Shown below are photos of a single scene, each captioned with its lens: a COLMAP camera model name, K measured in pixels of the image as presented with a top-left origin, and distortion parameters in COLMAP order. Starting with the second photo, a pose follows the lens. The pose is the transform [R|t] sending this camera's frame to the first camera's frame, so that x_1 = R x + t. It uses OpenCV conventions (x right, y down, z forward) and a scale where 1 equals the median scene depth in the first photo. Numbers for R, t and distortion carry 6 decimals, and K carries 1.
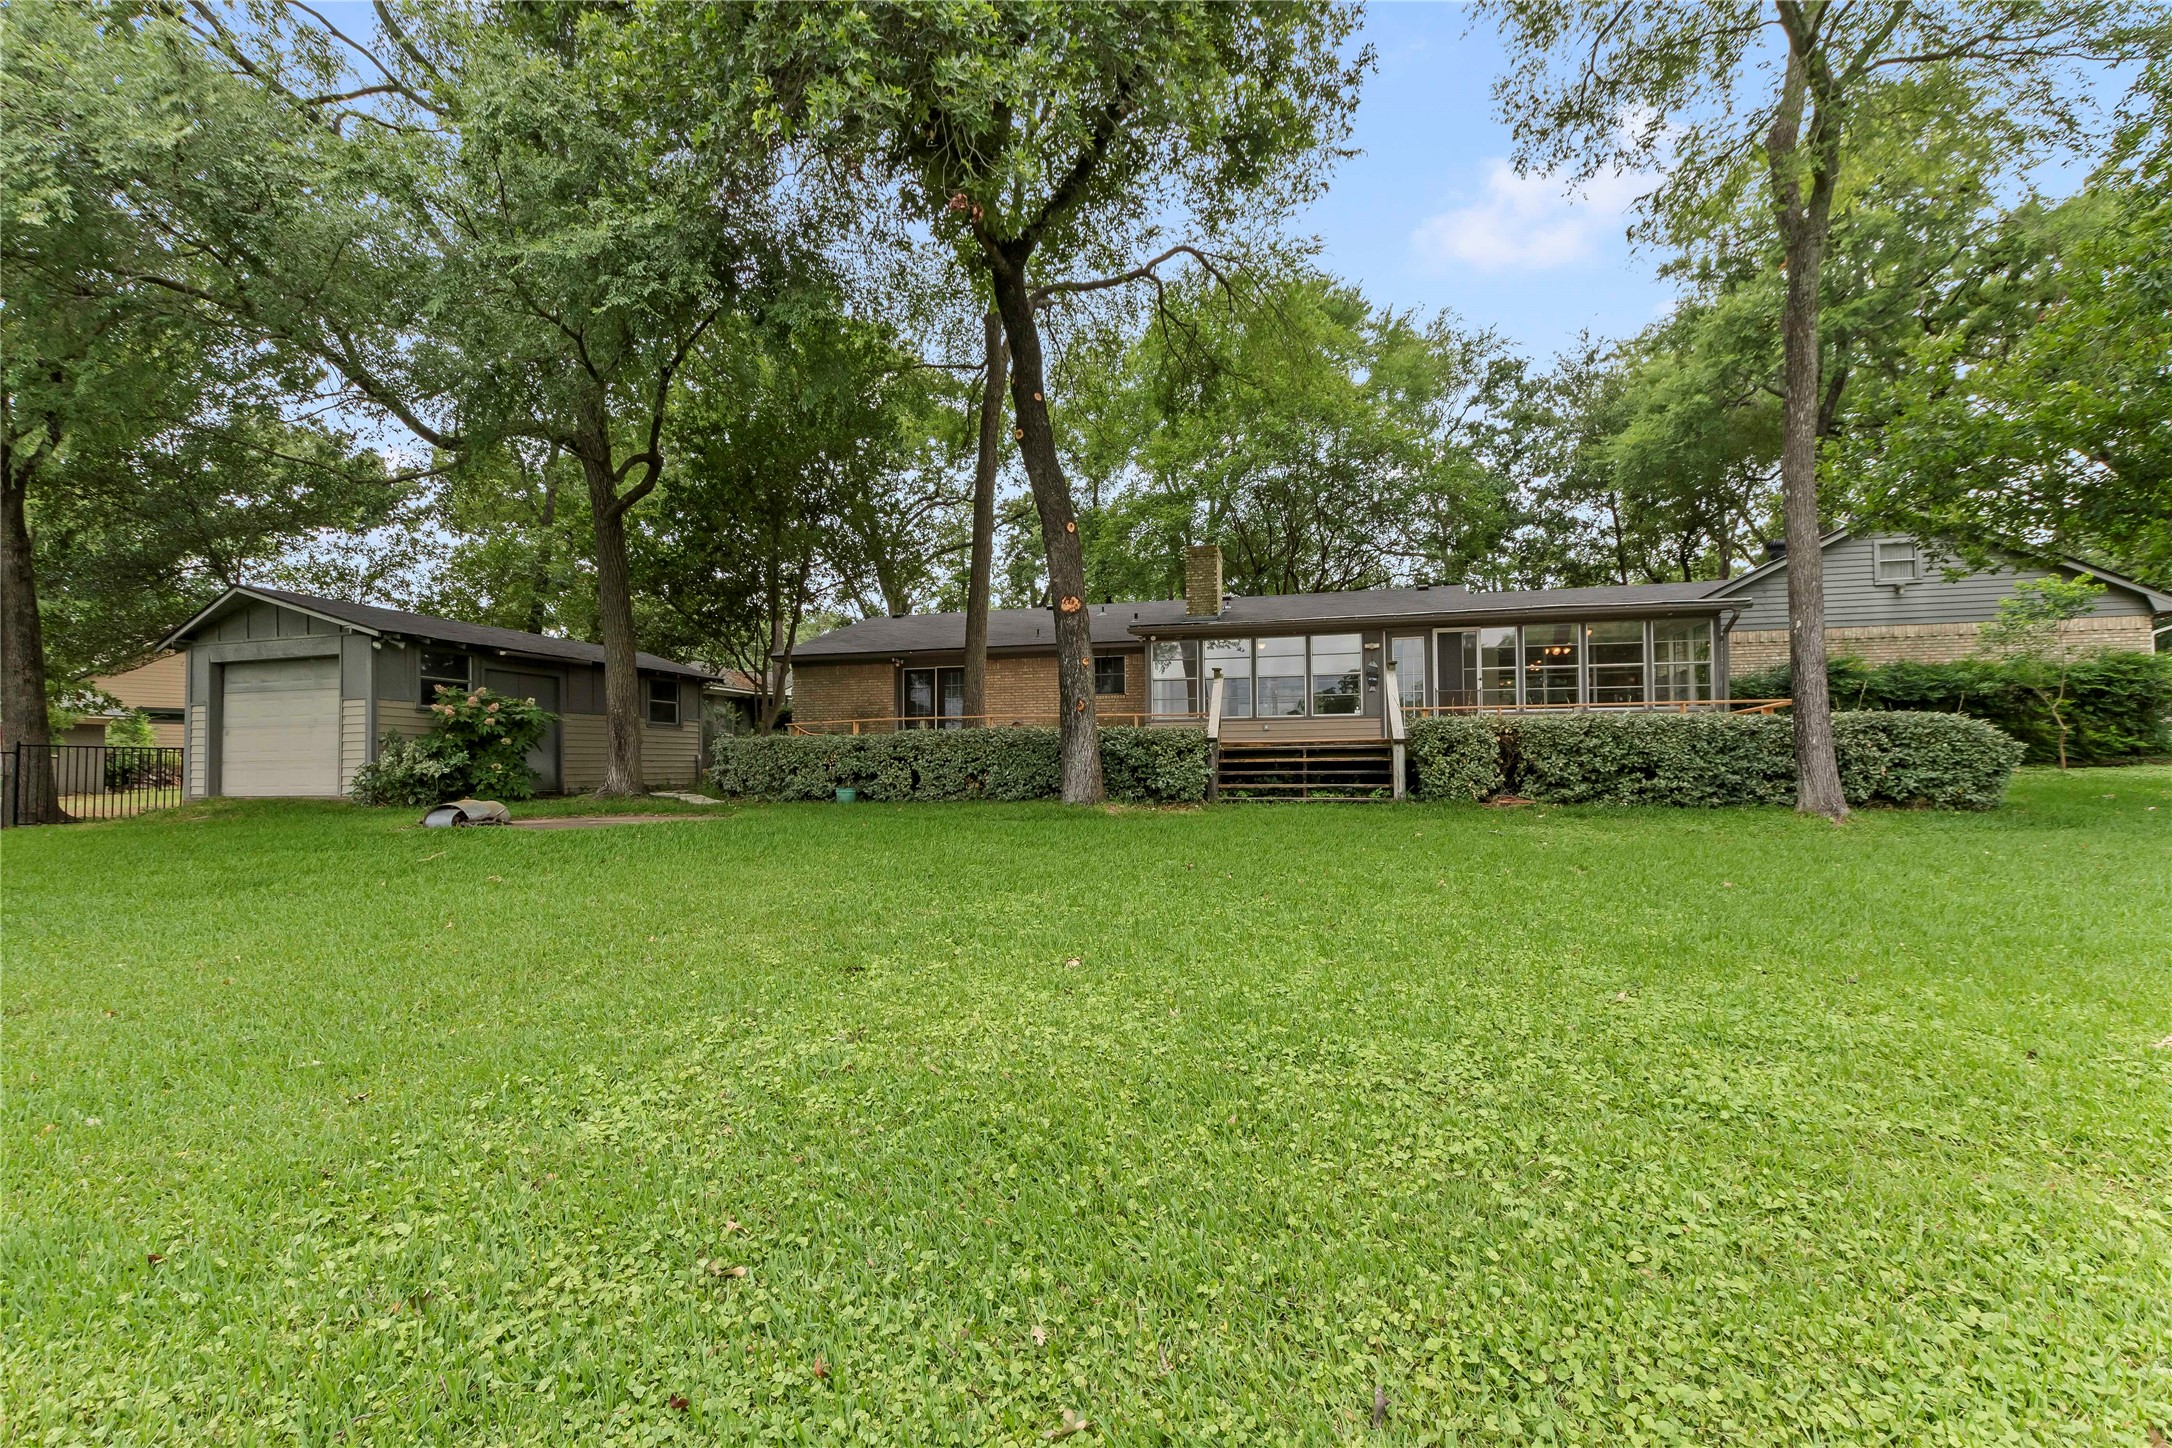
lens RADIAL K [[939.3, 0, 1086.9], [0, 939.3, 755.9], [0, 0, 1]] dist [0.001152, 0.000056]
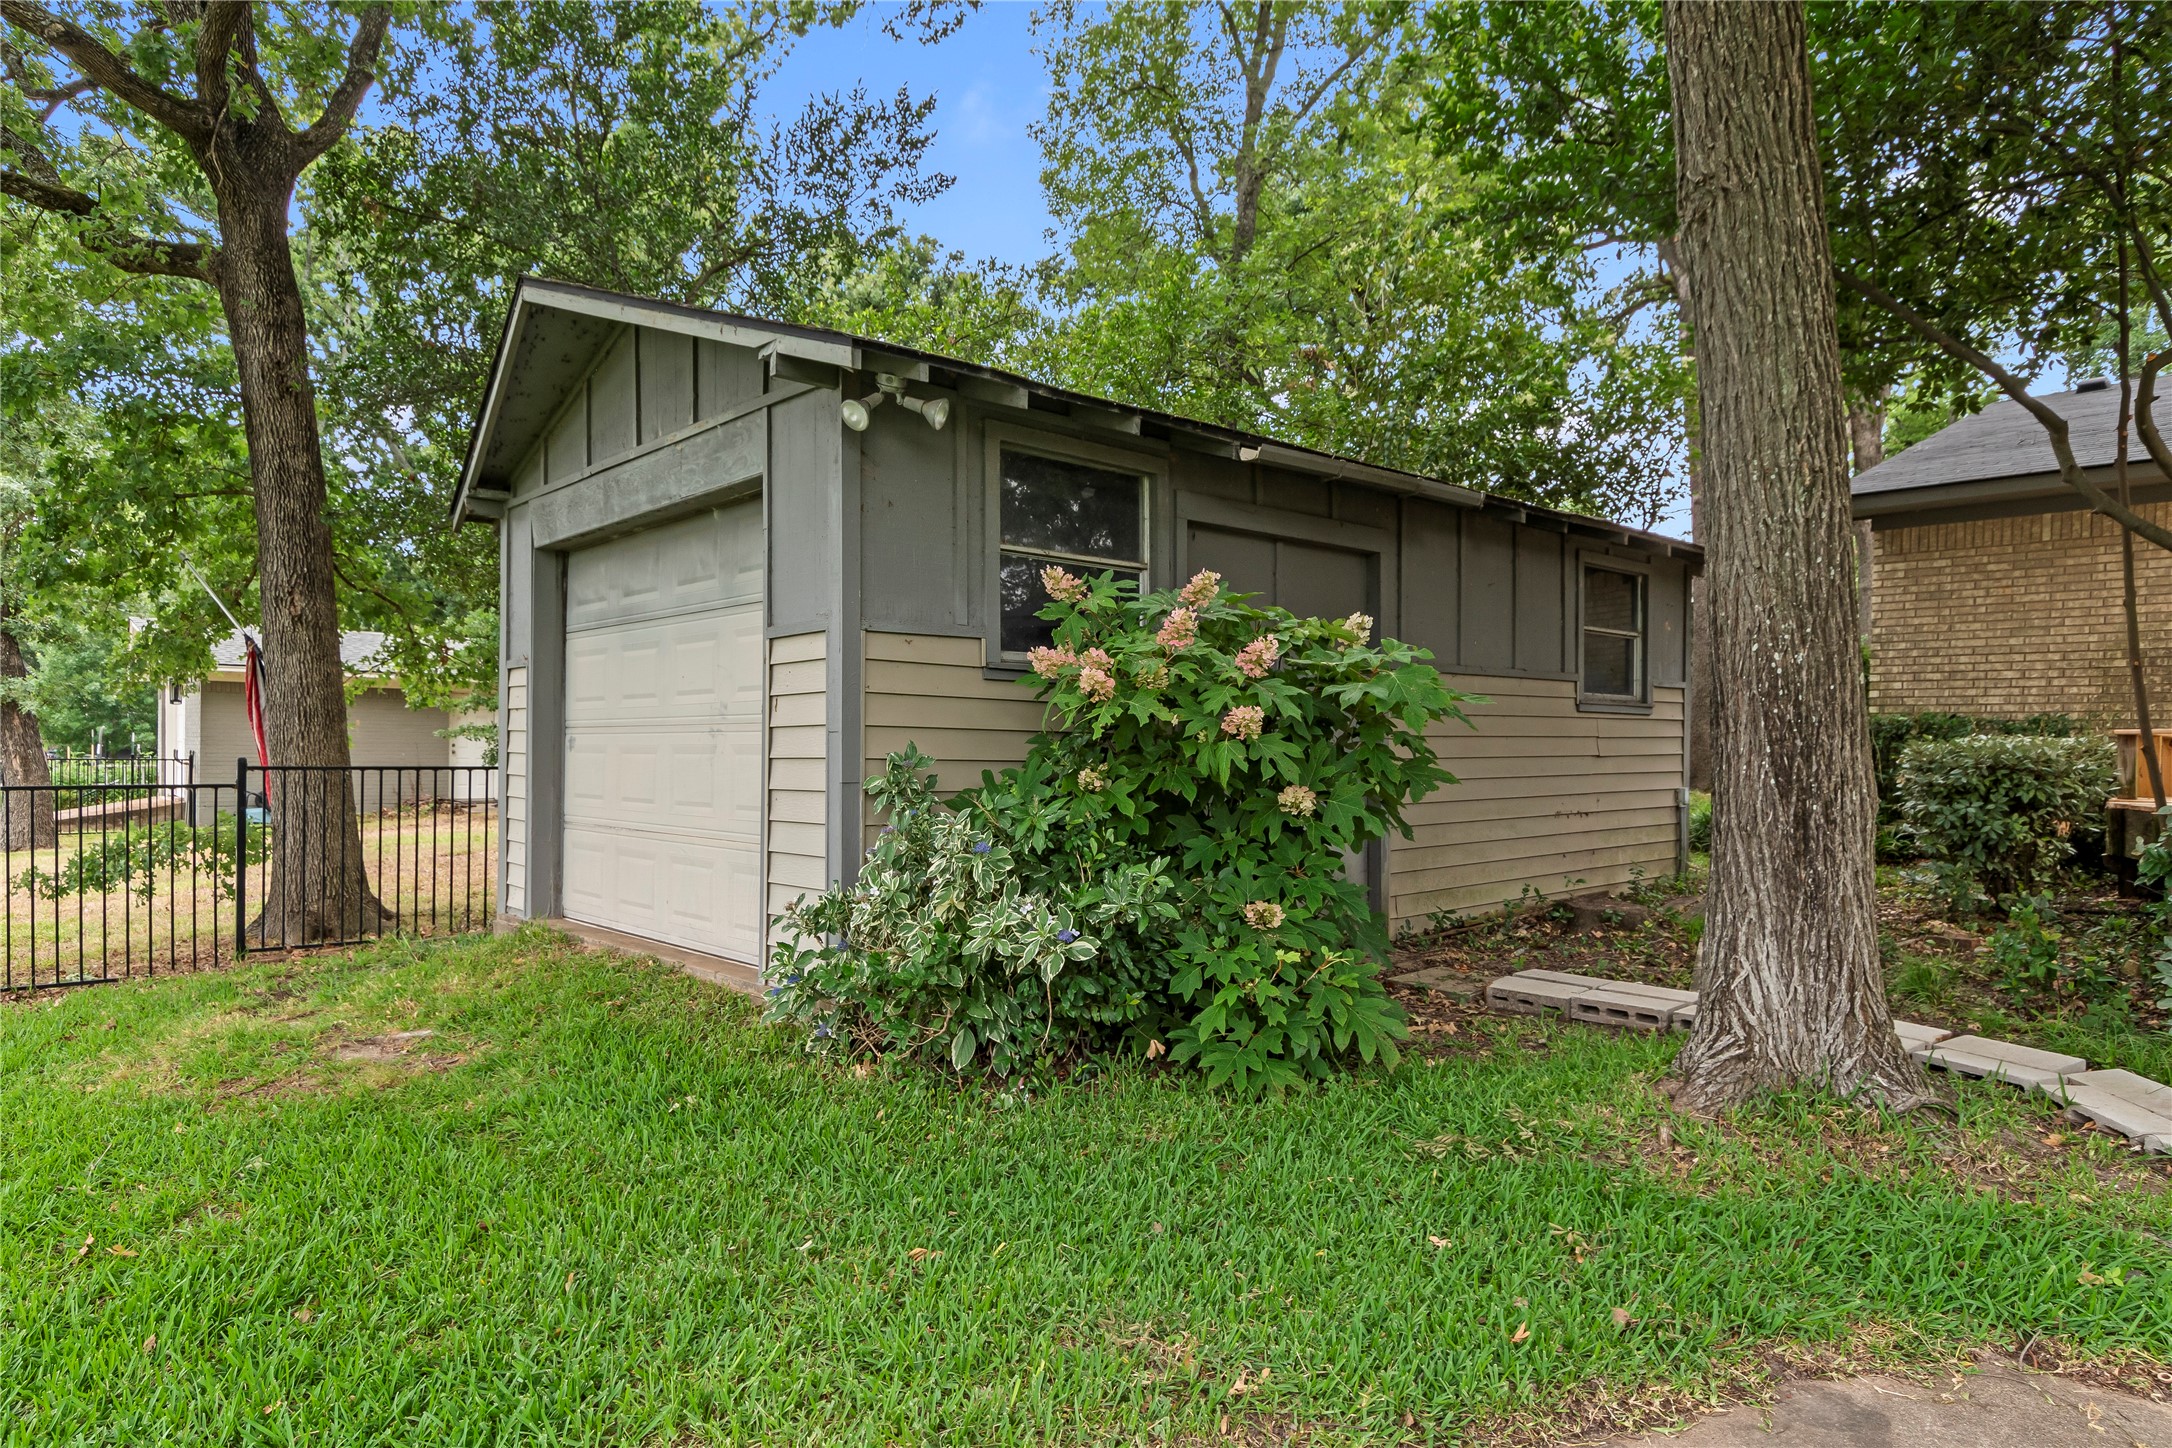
lens RADIAL K [[1284.6, 0, 1086.0], [0, 1284.6, 724.0], [0, 0, 1]] dist [-0.000269, -0.000065]
pose [[0.838715, 0.010200, -0.544474, -0.503273], [-0.006598, 0.999942, 0.008569, -0.038057], [0.544530, -0.003595, 0.838734, 0.726922]]
